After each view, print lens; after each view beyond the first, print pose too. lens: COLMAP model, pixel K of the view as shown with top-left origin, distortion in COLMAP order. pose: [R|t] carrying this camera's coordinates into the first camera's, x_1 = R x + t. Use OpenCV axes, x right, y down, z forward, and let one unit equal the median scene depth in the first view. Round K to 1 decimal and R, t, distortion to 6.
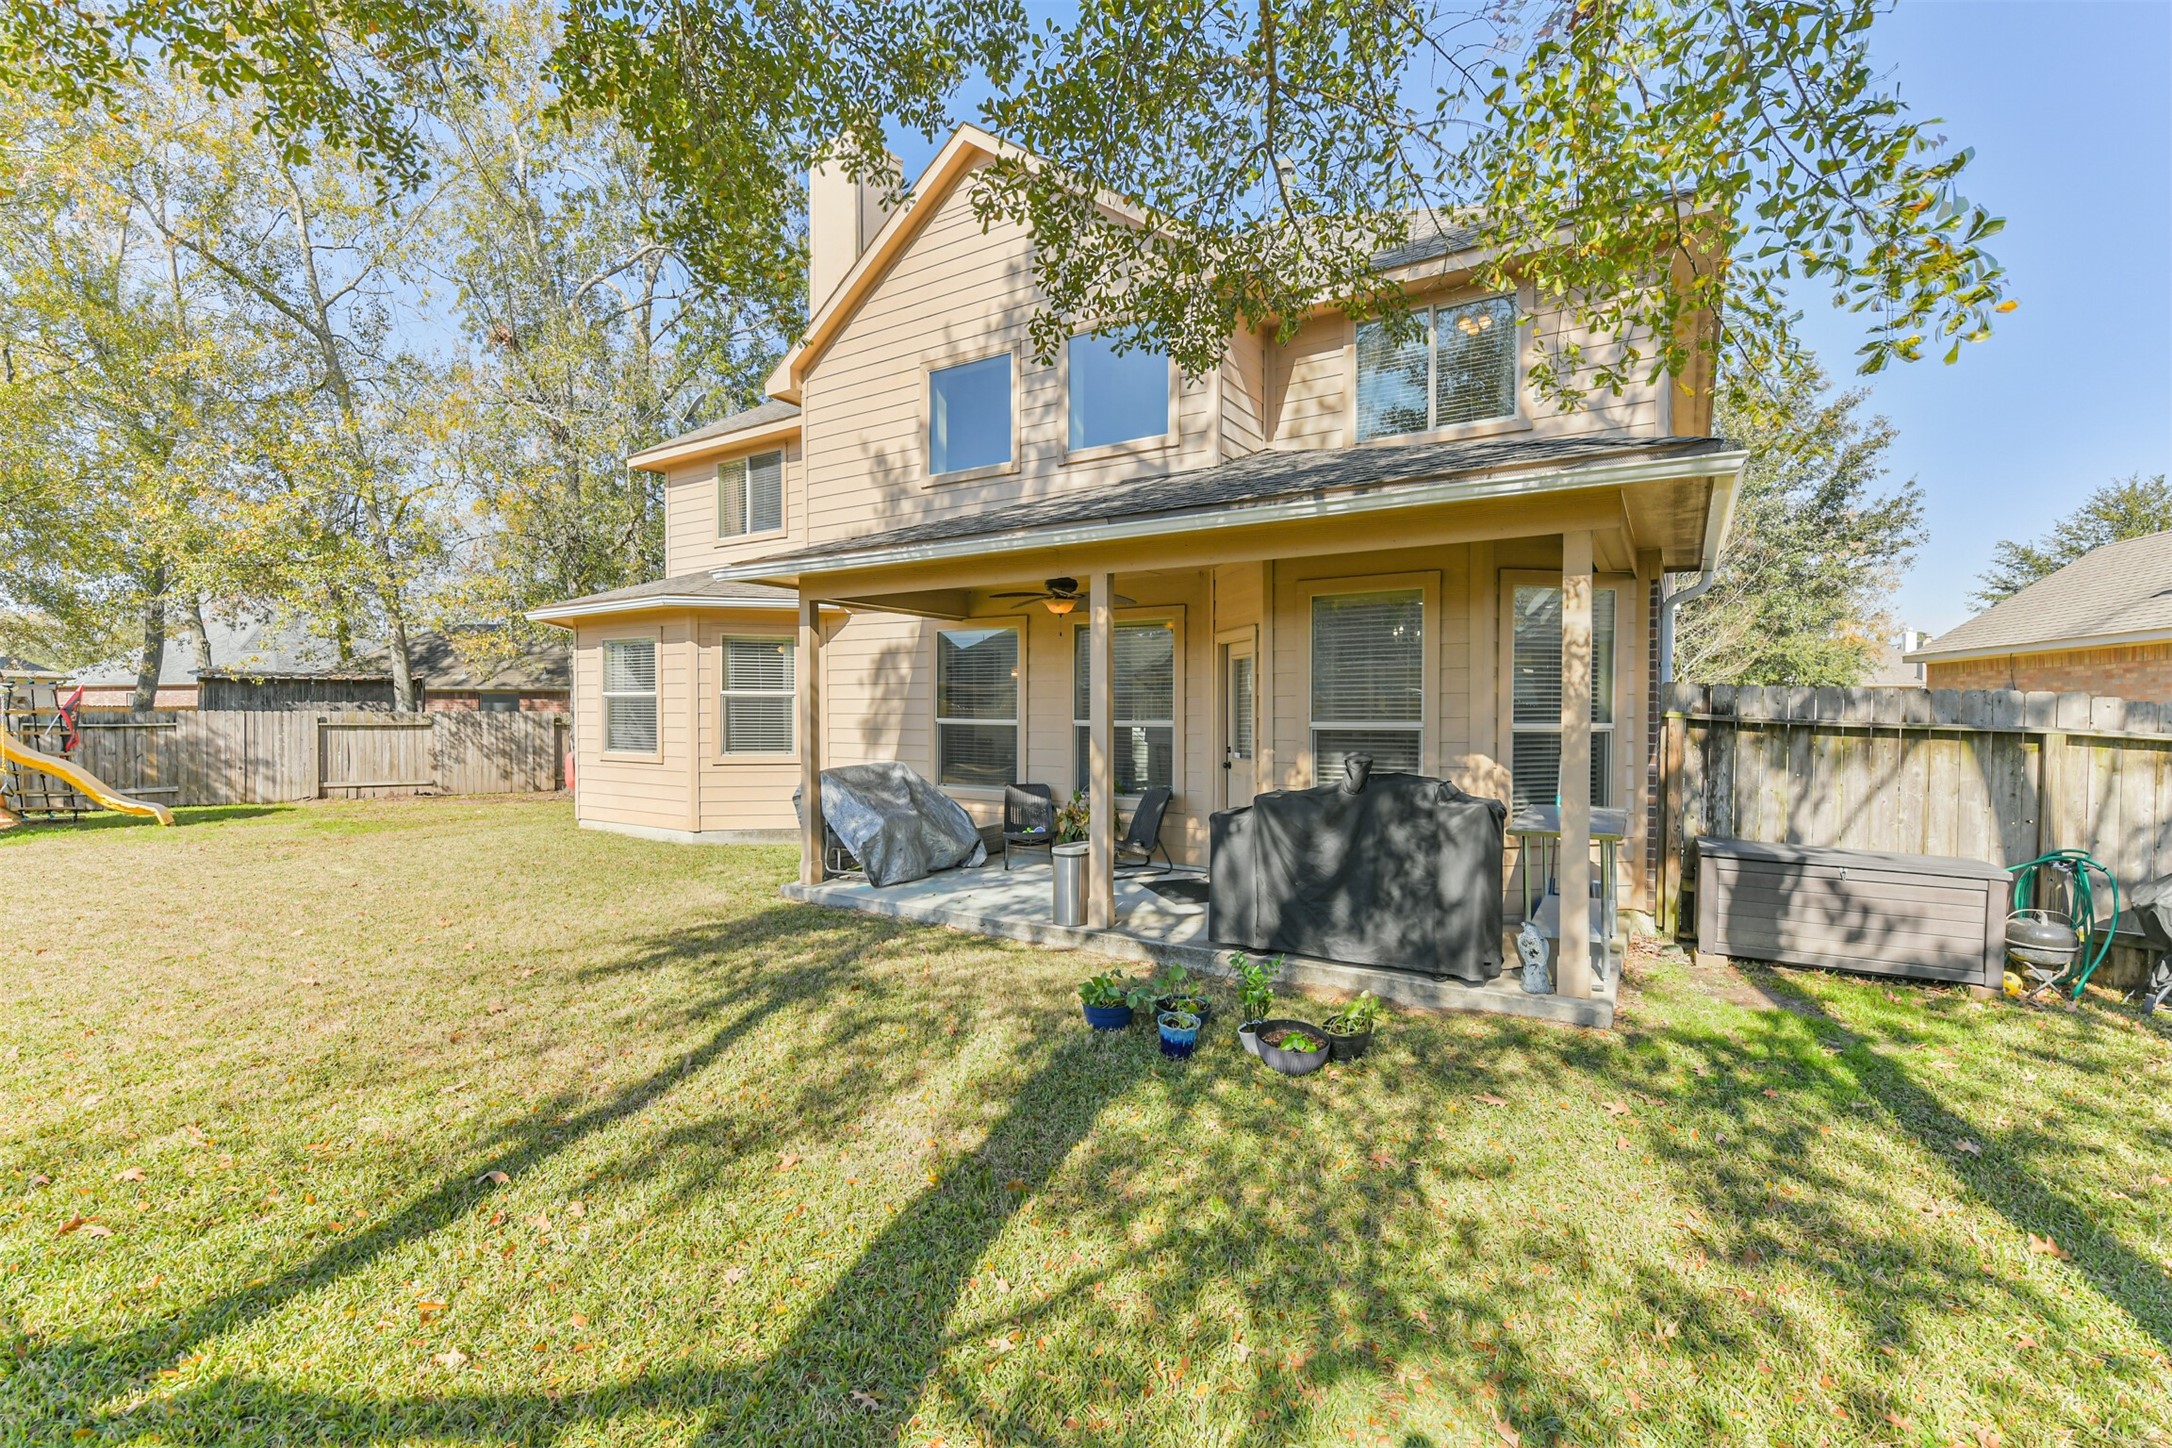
lens RADIAL K [[926.2, 0, 1090.2], [0, 926.2, 731.3], [0, 0, 1]] dist [0.020320, -0.004500]
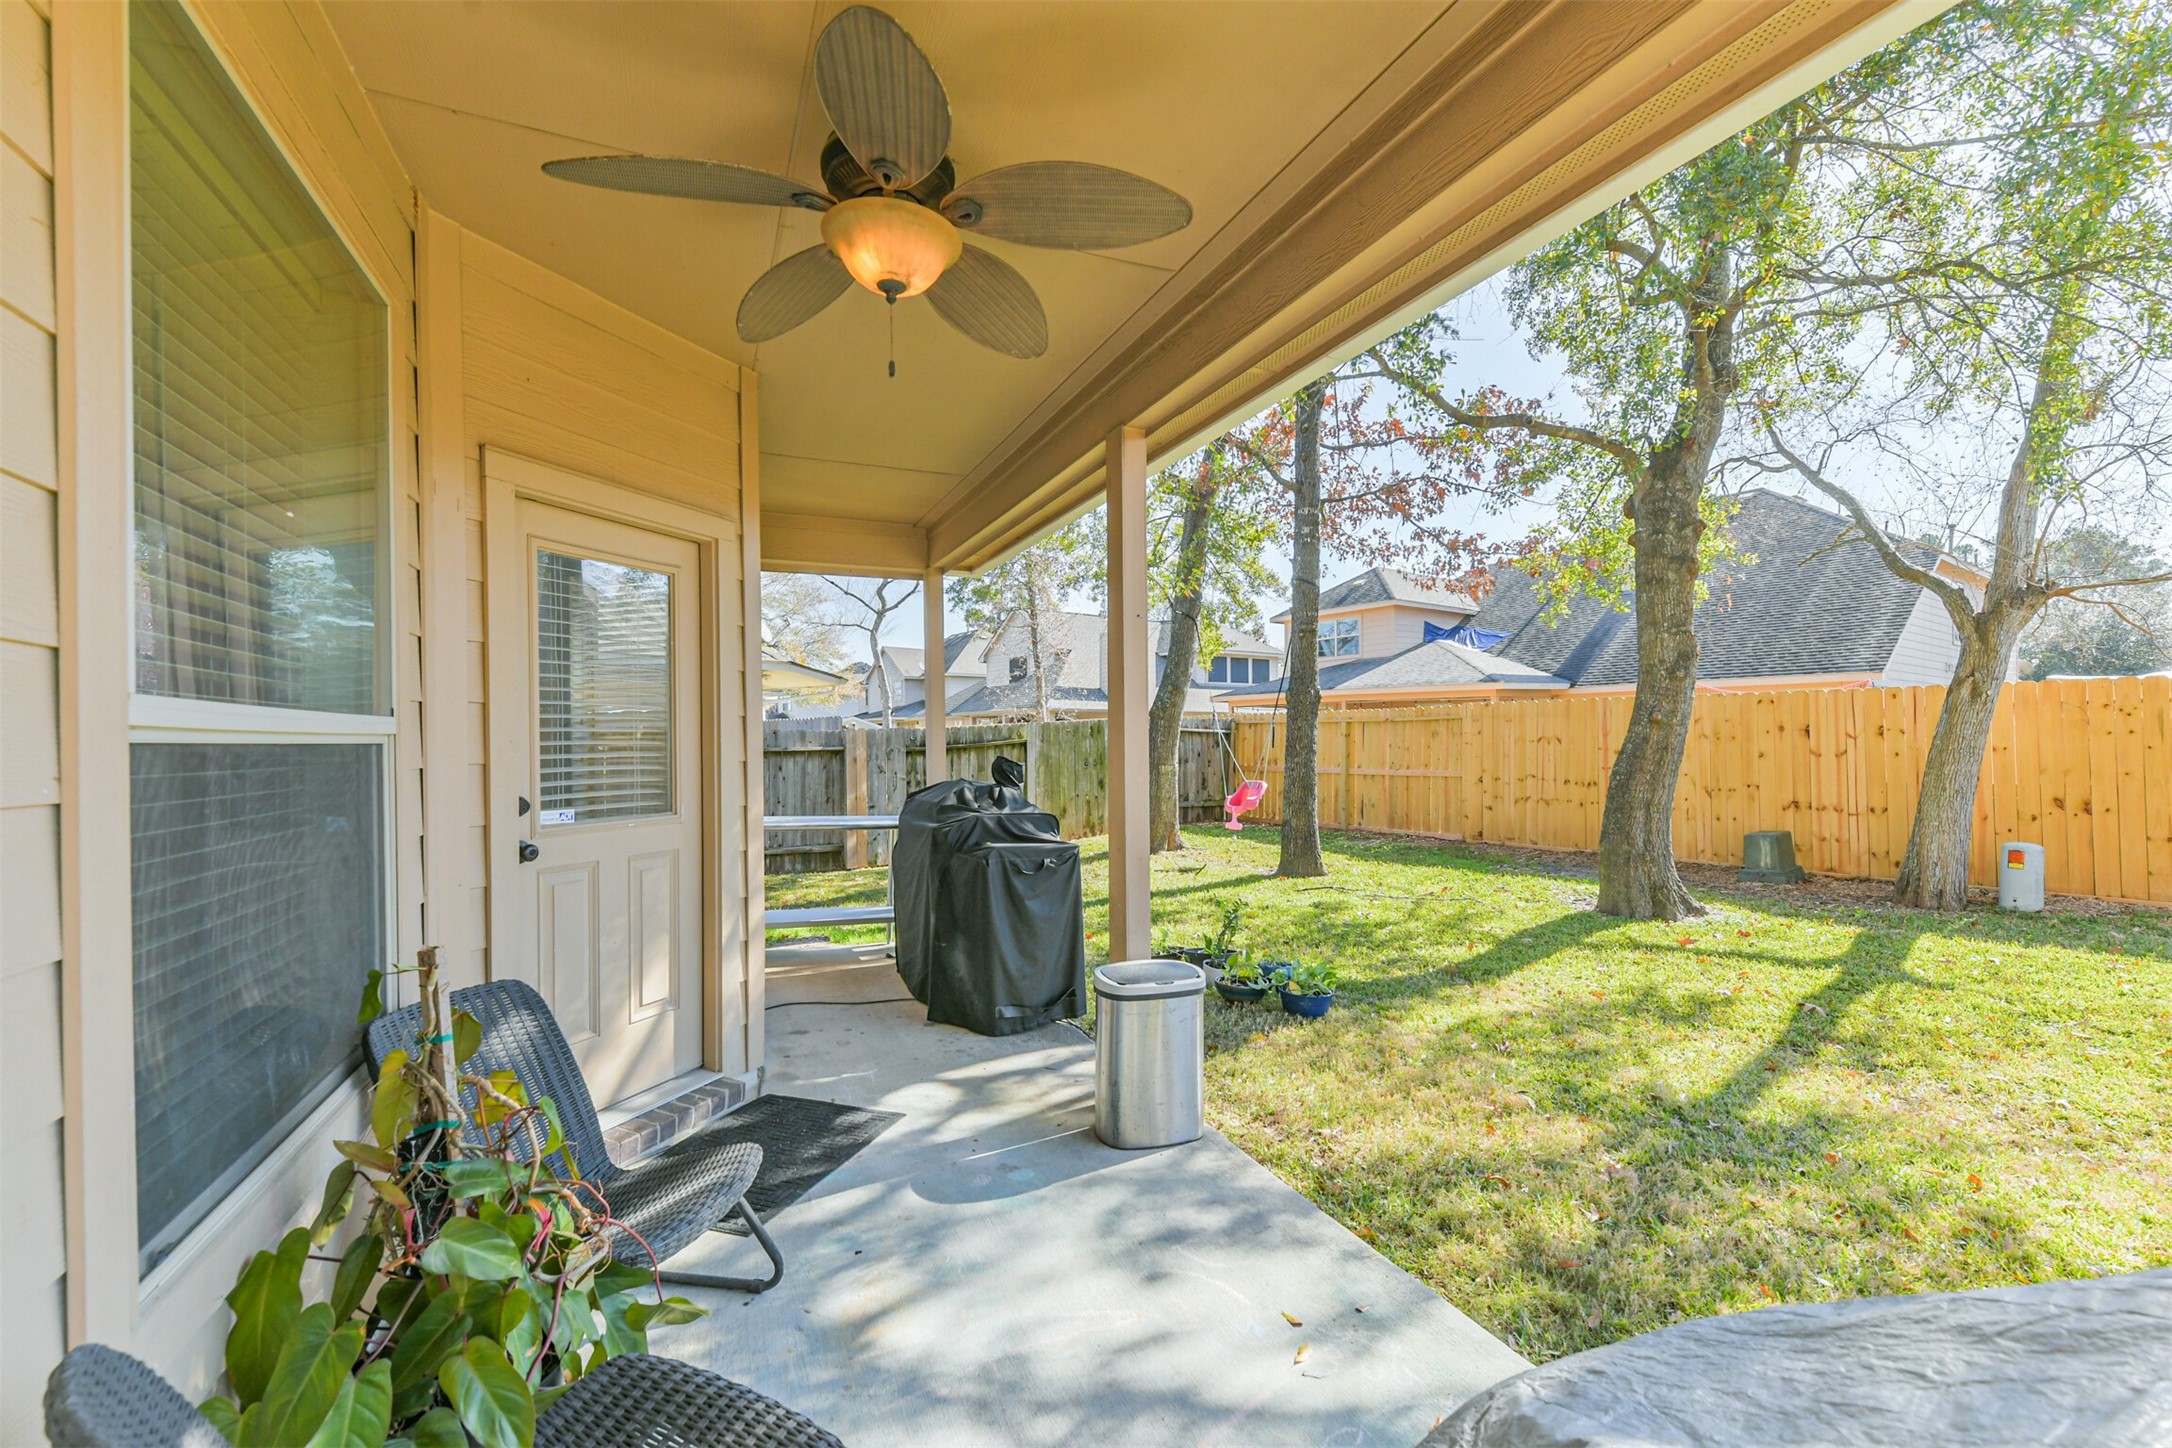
lens RADIAL K [[926.2, 0, 1090.2], [0, 926.2, 731.3], [0, 0, 1]] dist [0.020320, -0.004500]
pose [[-0.821881, 0.011689, 0.569540, -0.438620], [0.023349, 0.999641, 0.013179, -0.016765], [-0.569181, 0.024130, -0.821858, 2.307964]]
